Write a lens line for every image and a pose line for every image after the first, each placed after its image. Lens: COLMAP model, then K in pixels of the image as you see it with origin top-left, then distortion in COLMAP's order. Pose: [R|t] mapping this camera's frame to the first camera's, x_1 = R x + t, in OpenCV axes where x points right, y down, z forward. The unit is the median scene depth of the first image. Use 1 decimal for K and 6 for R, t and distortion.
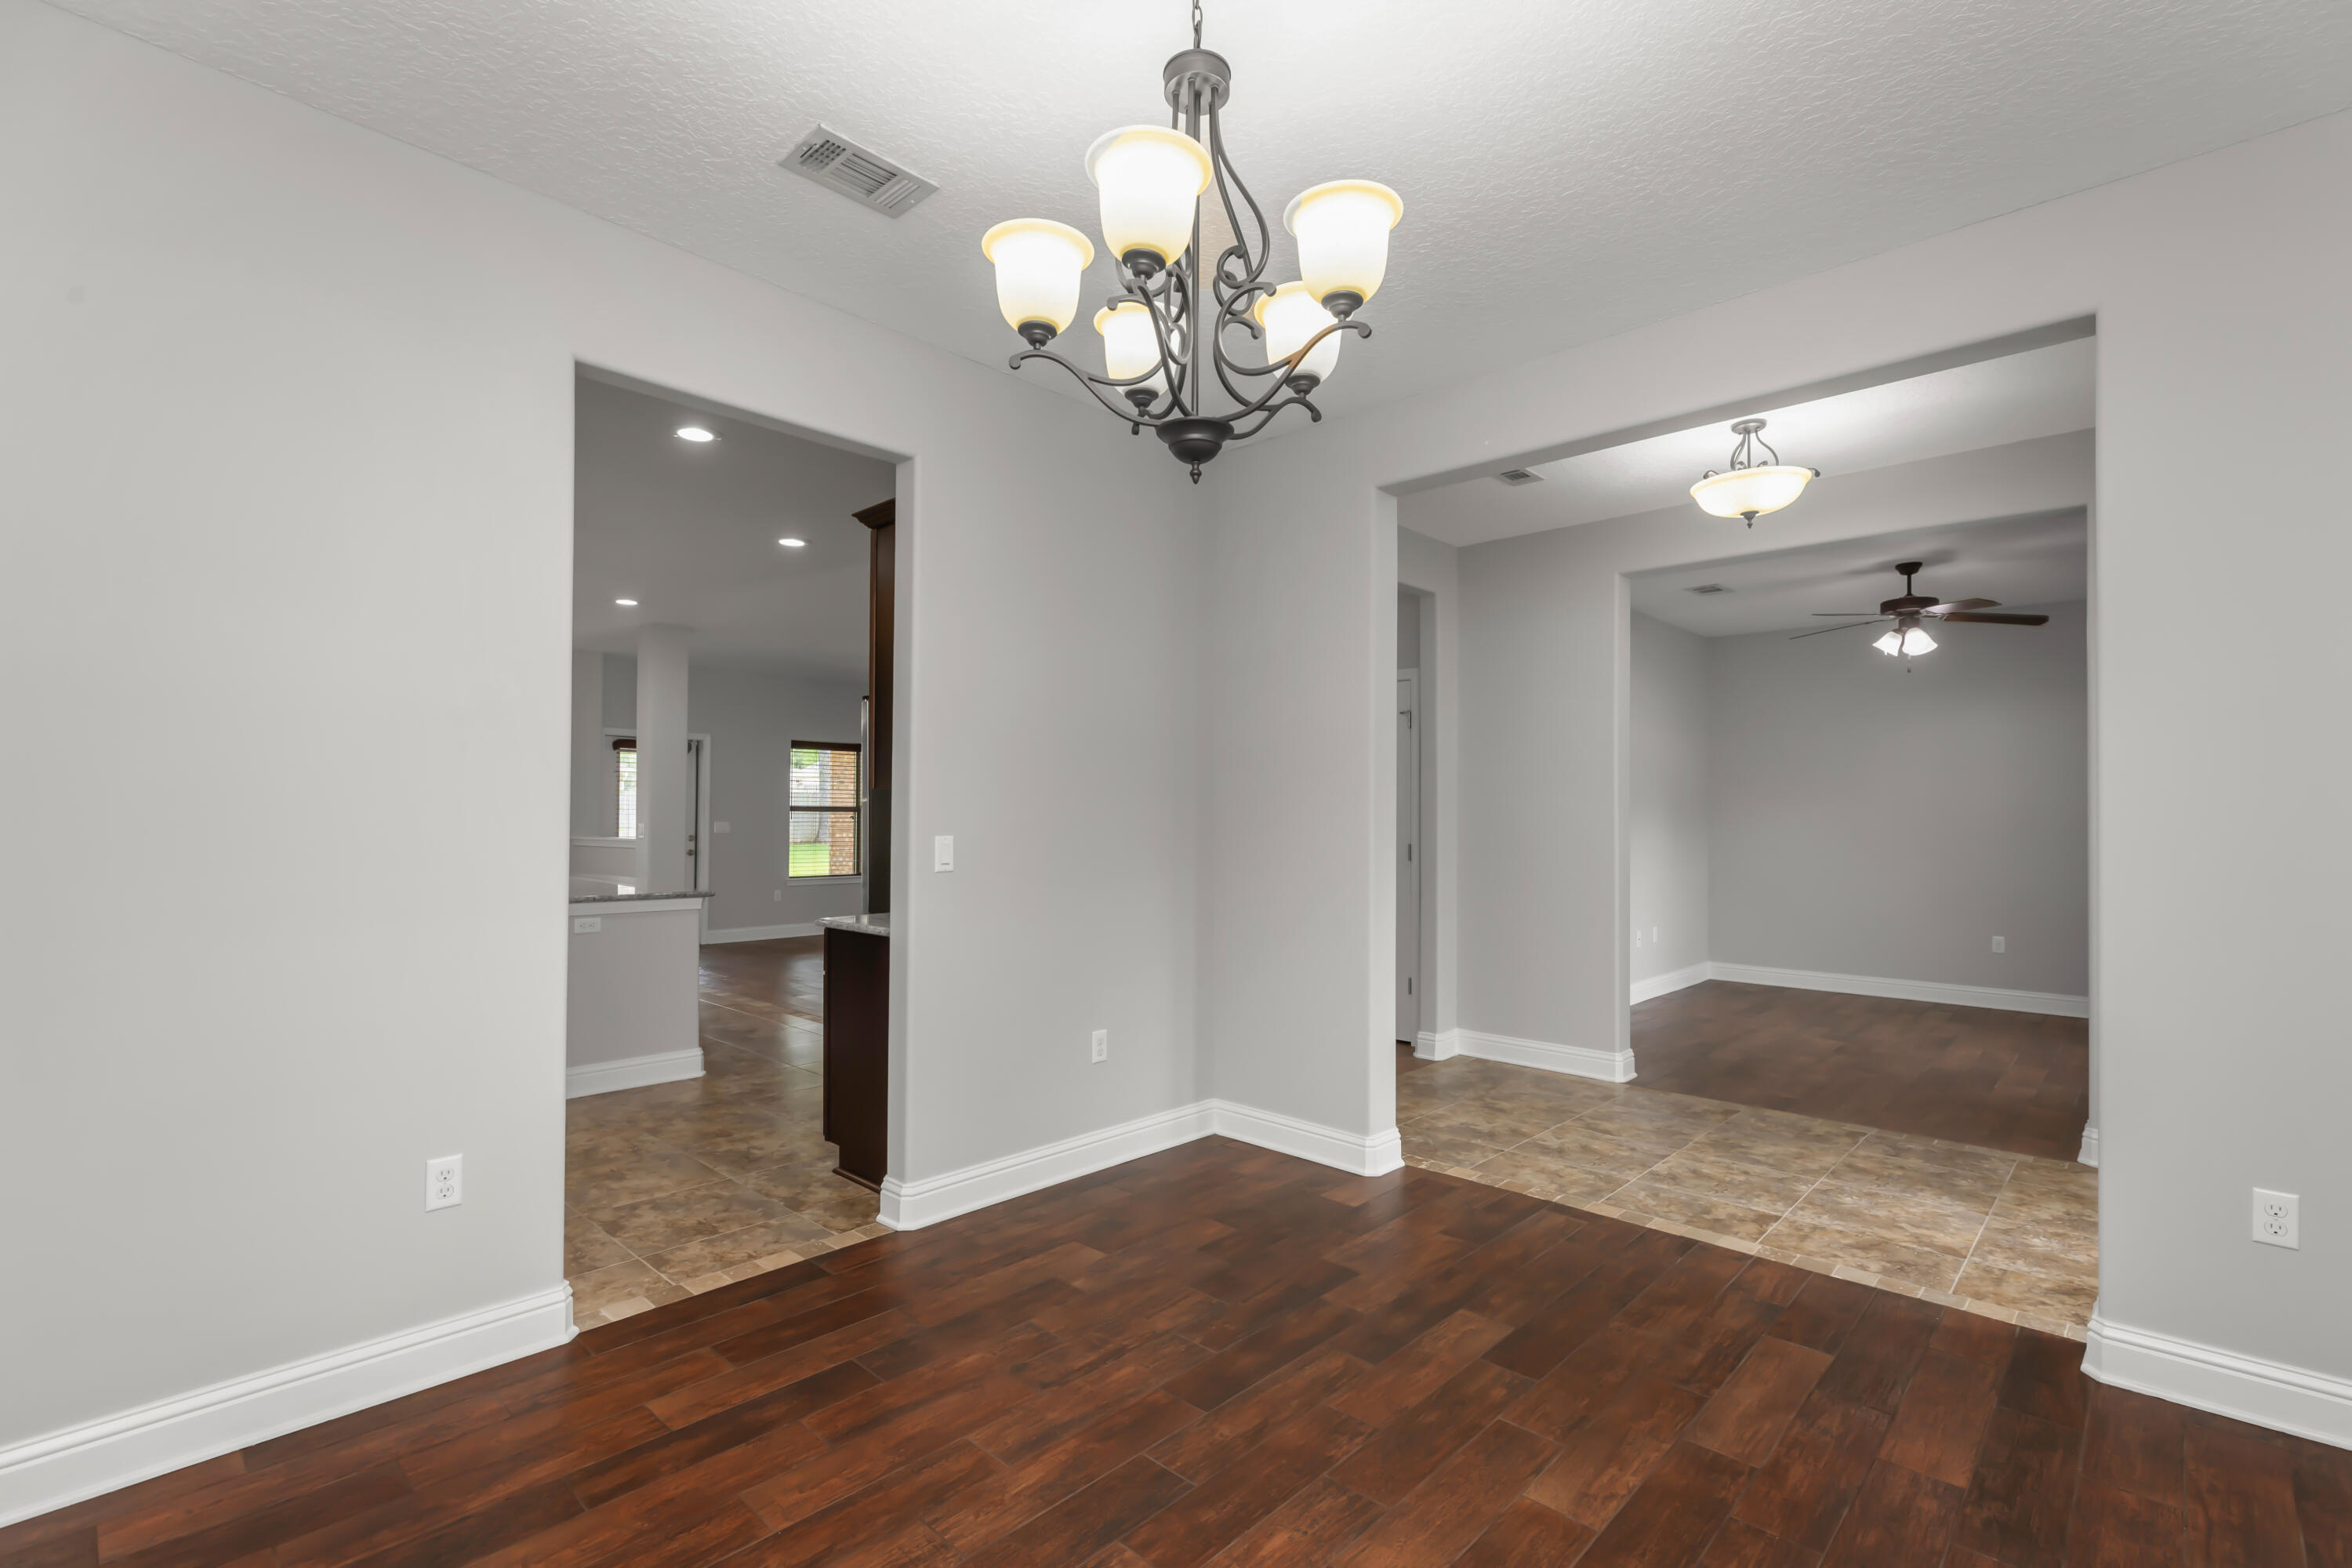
lens RADIAL K [[1074.2, 0, 1178.8], [0, 1074.2, 815.7], [0, 0, 1]] dist [0.002872, 0.000122]
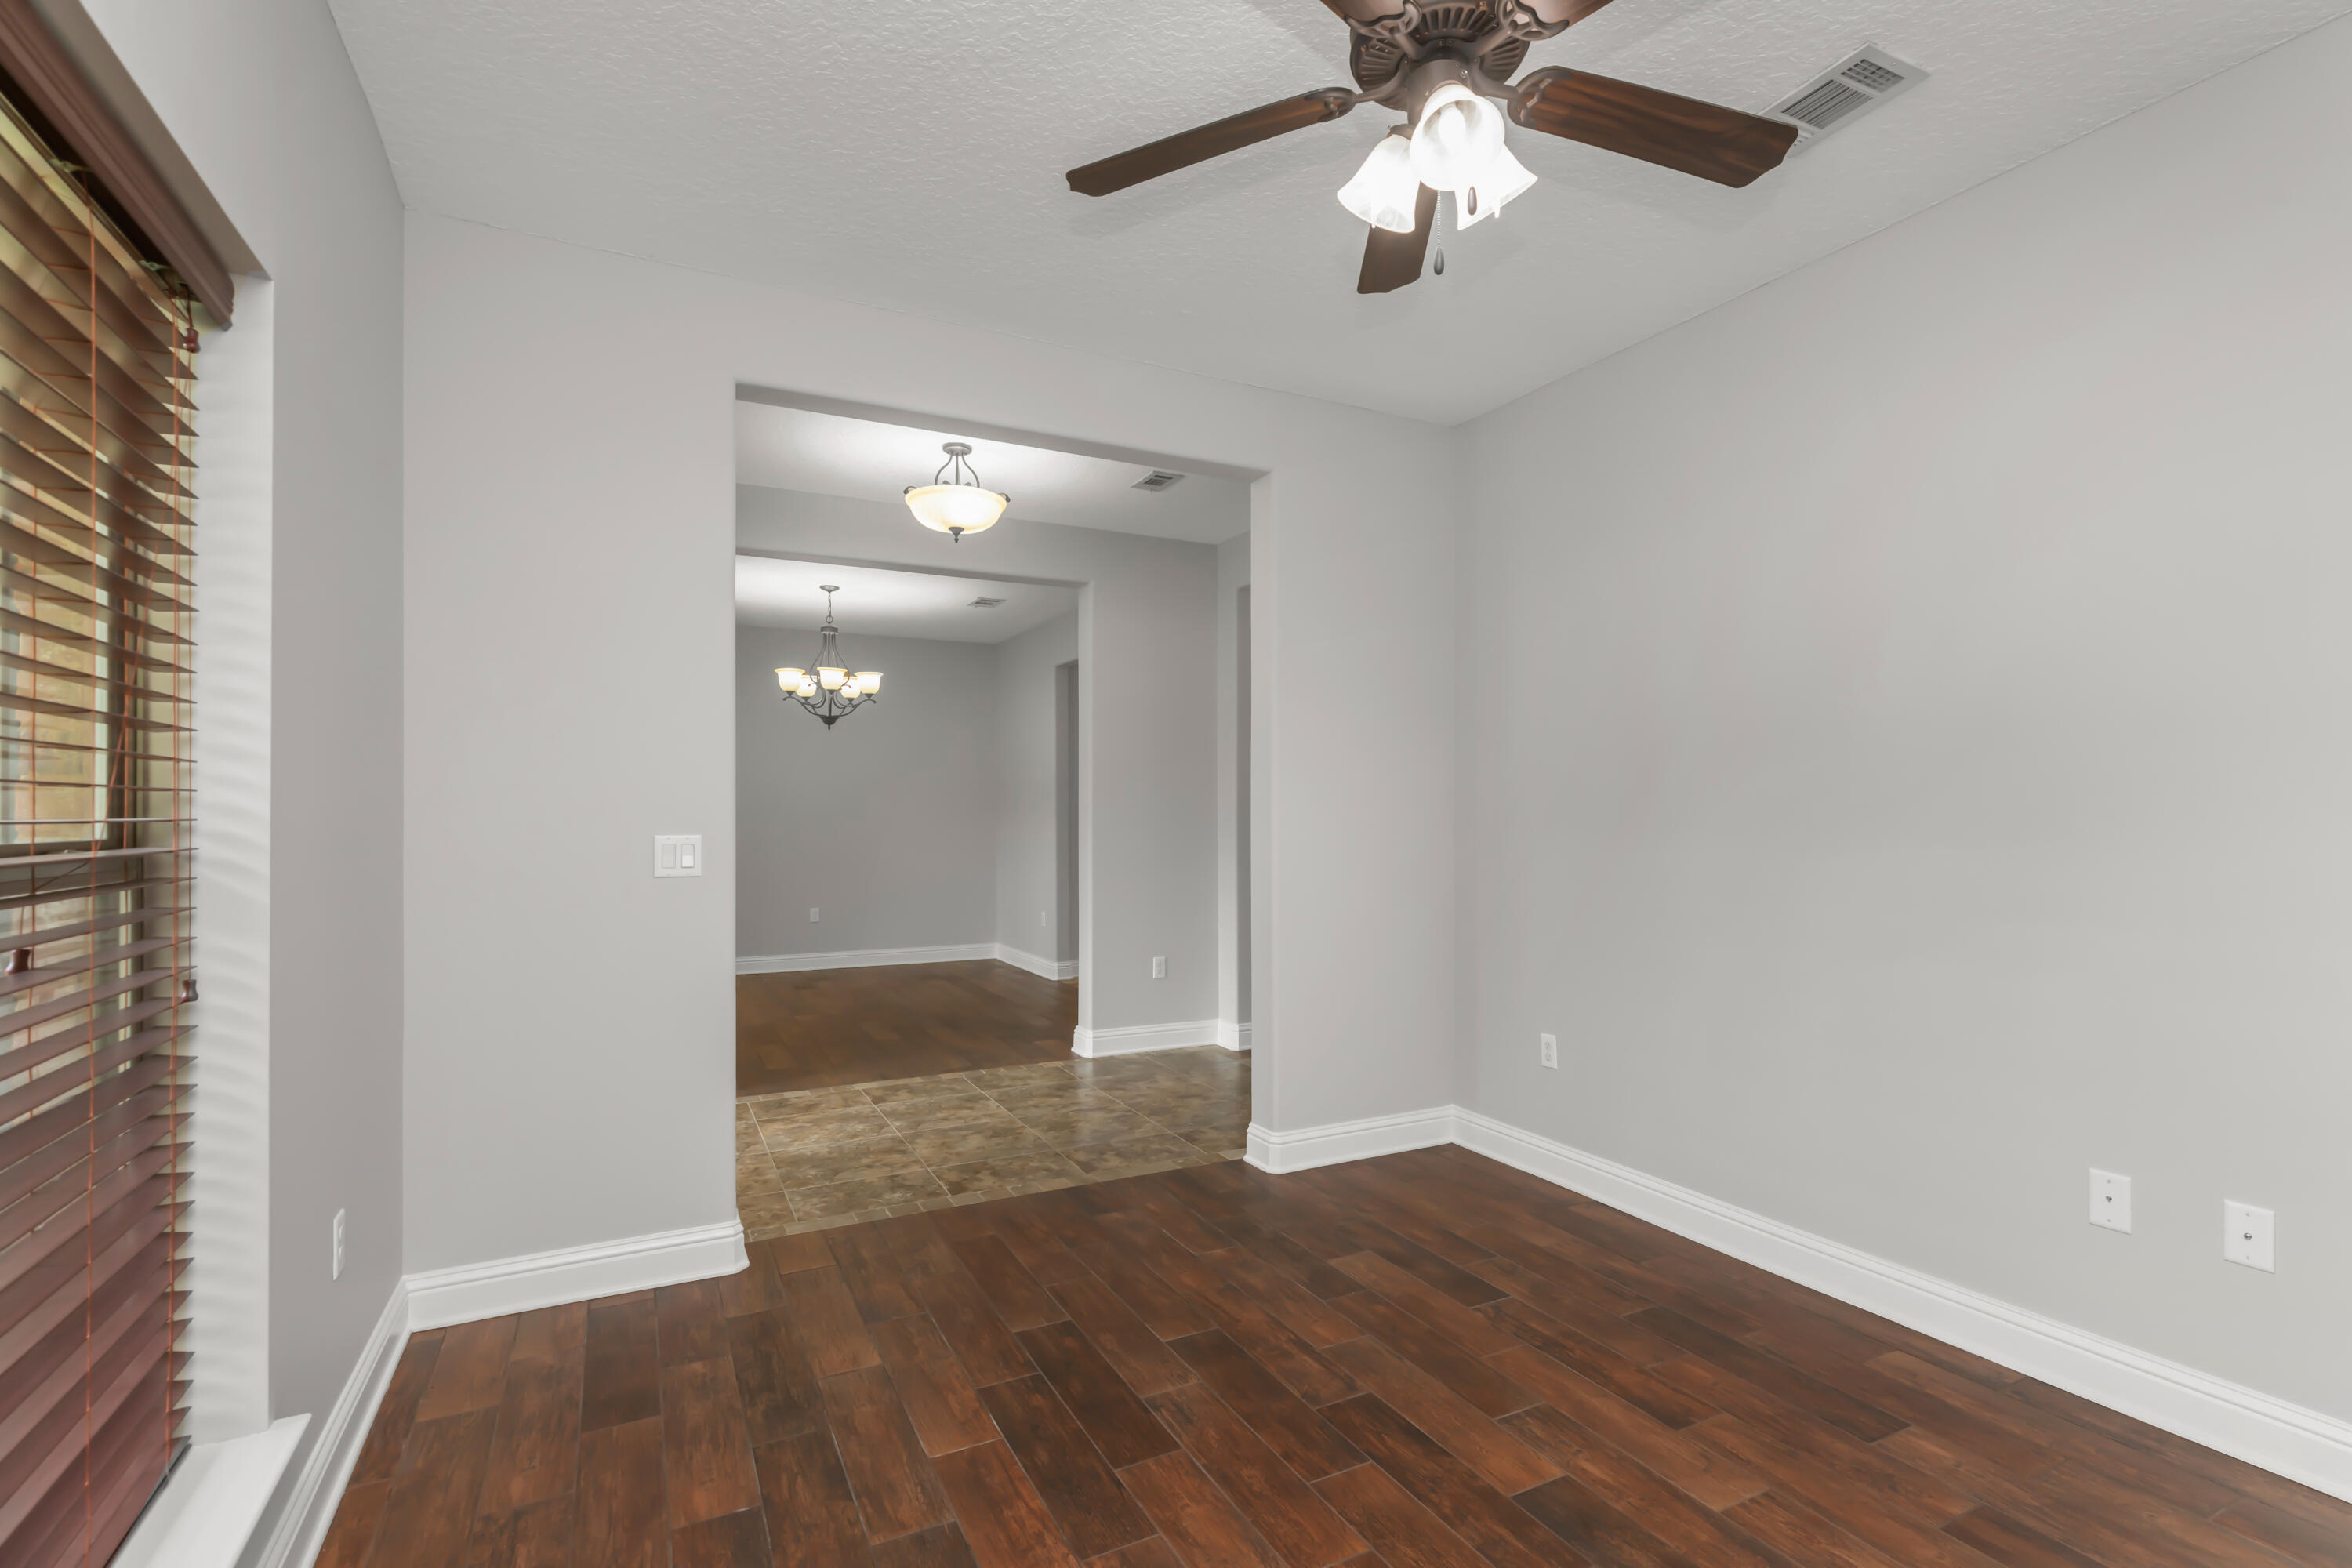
lens RADIAL K [[1074.2, 0, 1178.8], [0, 1074.2, 815.7], [0, 0, 1]] dist [0.002872, 0.000122]
pose [[-0.337212, -0.008935, -0.941386, 1.486626], [-0.004648, 0.999959, -0.007826, 0.020376], [0.941417, 0.001736, -0.337240, 1.585637]]
